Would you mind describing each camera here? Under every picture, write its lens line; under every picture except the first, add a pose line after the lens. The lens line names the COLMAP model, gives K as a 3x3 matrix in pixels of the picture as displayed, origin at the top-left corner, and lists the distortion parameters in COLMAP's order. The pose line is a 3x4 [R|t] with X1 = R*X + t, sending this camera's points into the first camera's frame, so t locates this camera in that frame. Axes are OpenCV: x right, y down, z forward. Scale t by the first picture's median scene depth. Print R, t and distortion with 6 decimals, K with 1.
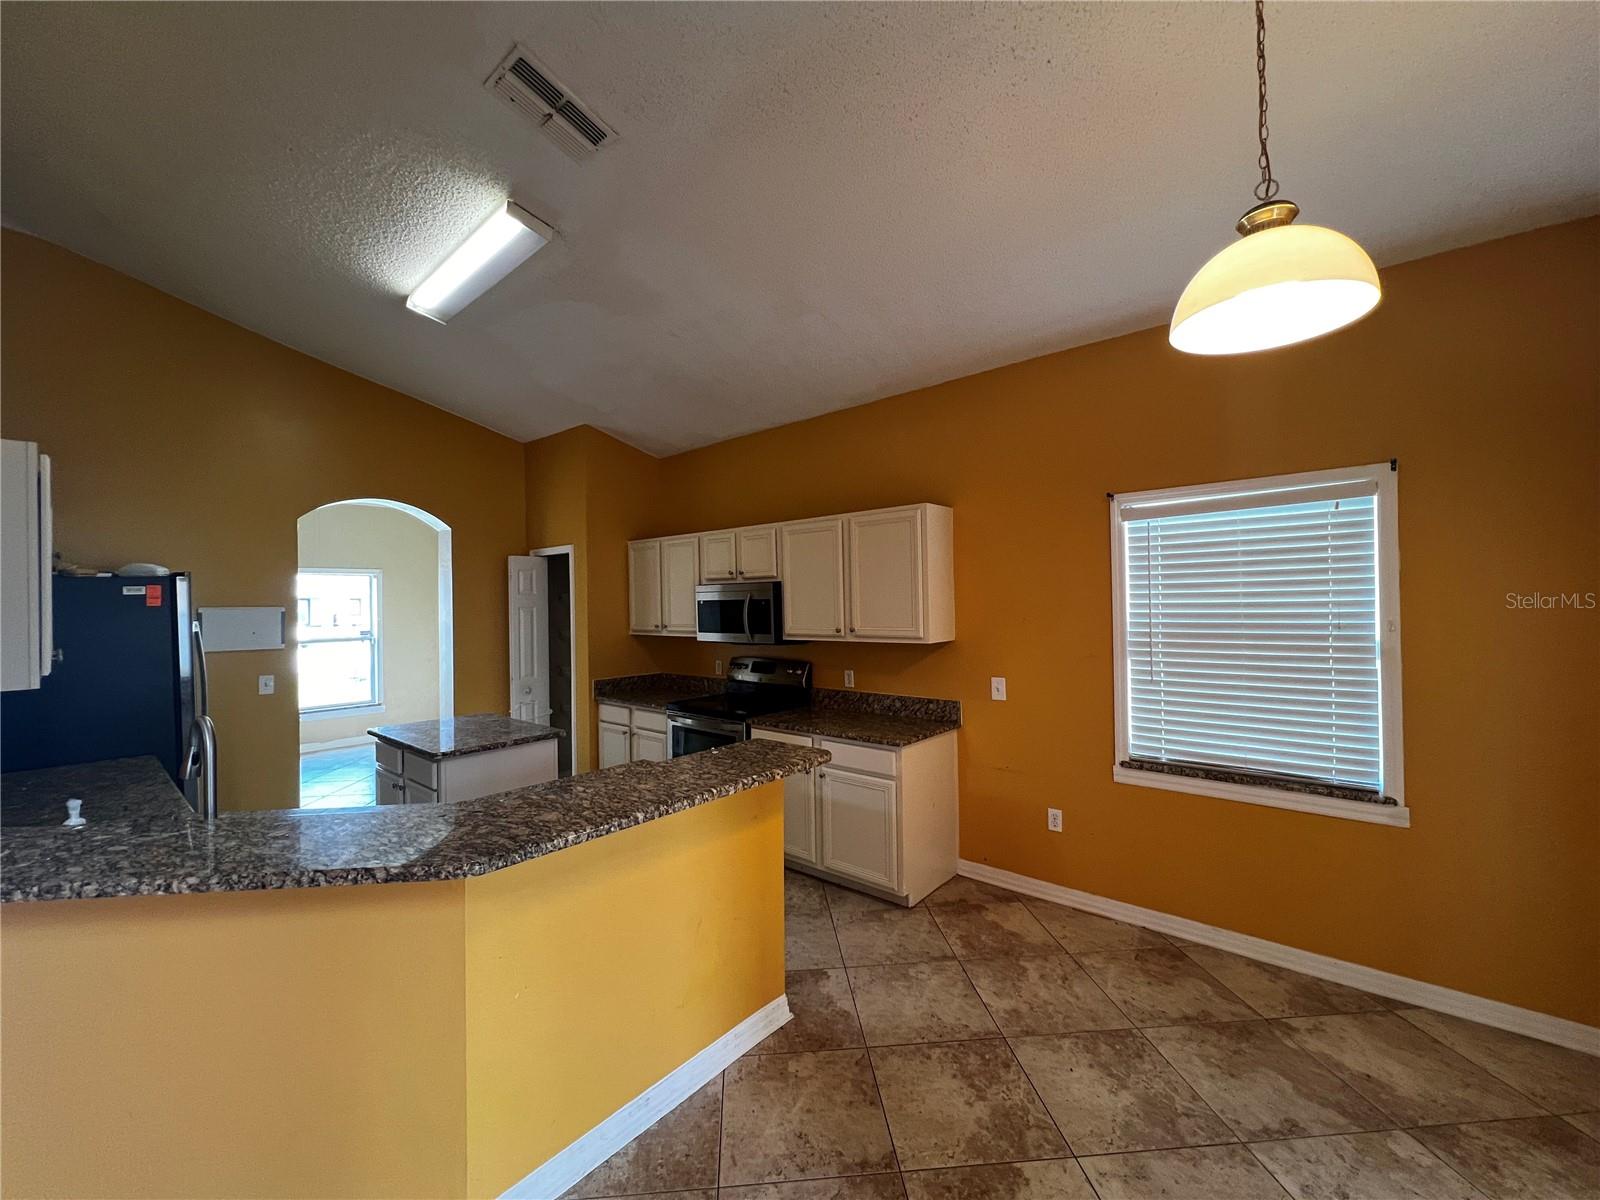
lens RADIAL K [[640.6, 0, 800.9], [0, 640.6, 596.5], [0, 0, 1]] dist [-0.000261, 0.000101]
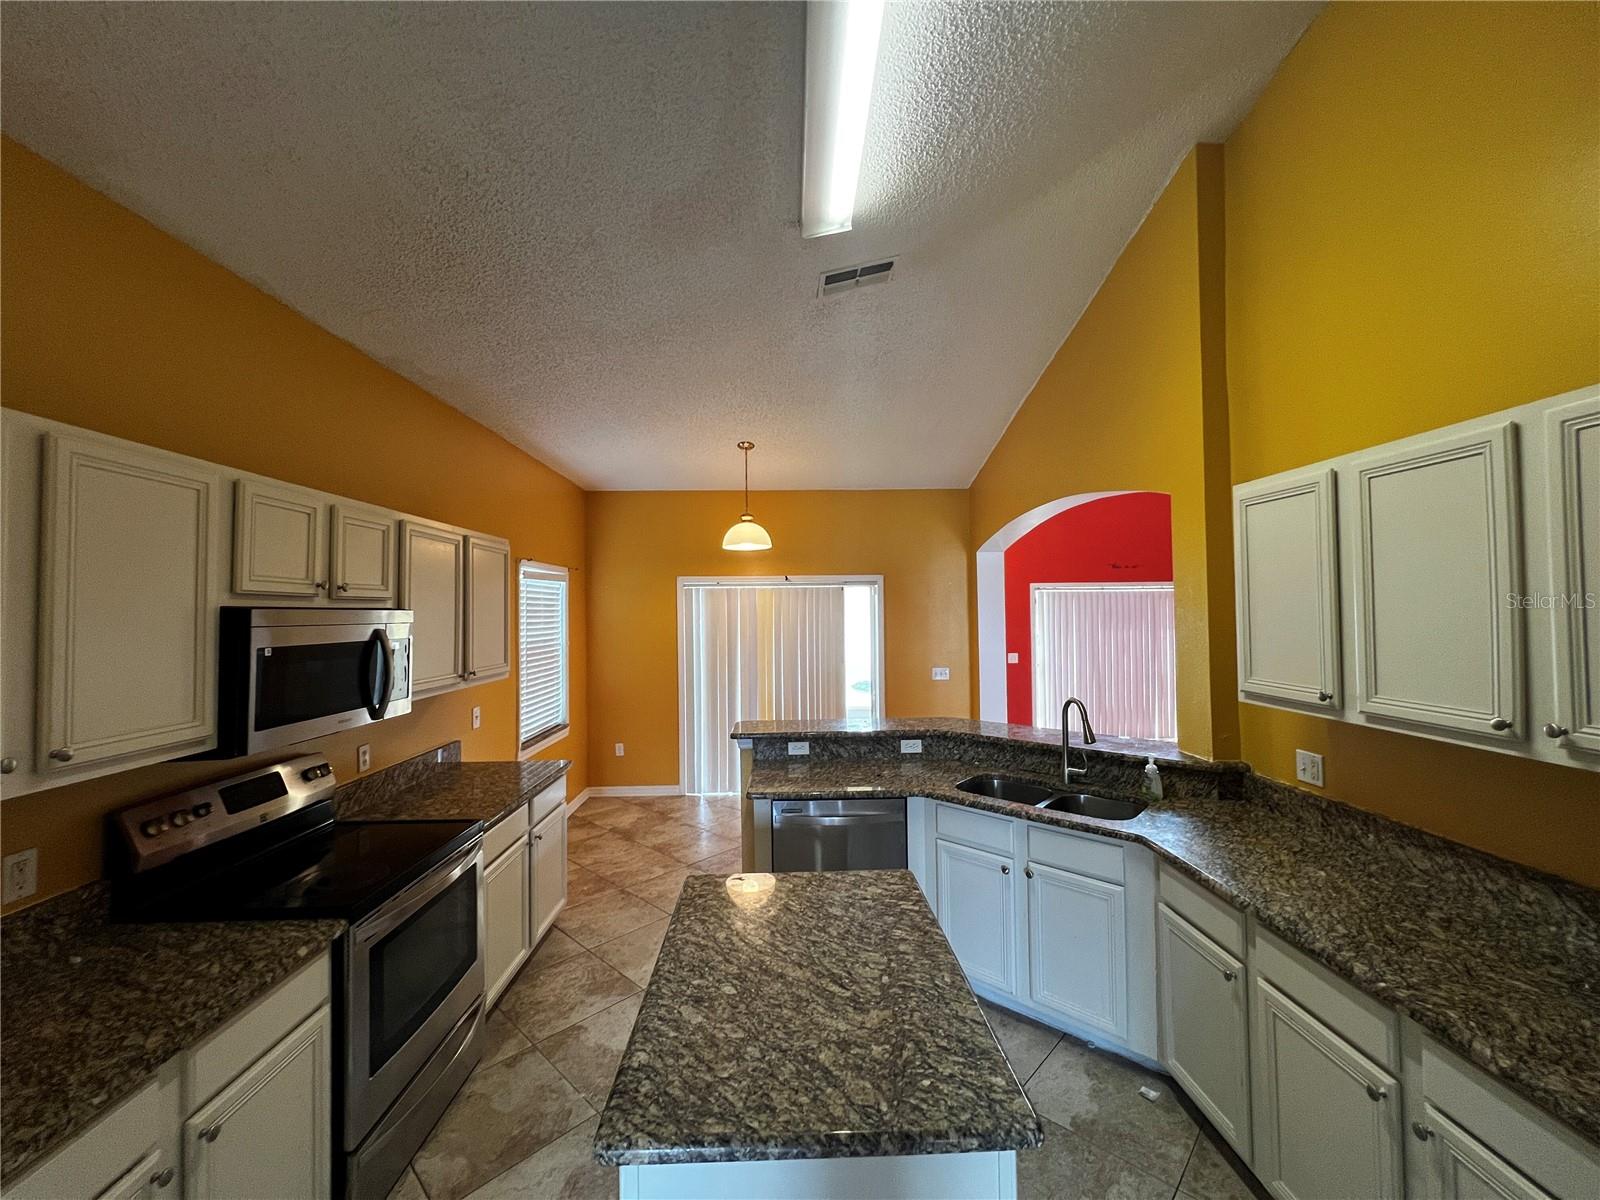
lens RADIAL K [[640.6, 0, 800.9], [0, 640.6, 596.5], [0, 0, 1]] dist [-0.000261, 0.000101]
pose [[-0.668132, 0.042688, 0.742817, -1.060322], [0.013502, 0.998884, -0.045259, -0.003838], [-0.743920, -0.020210, -0.667963, 1.620172]]
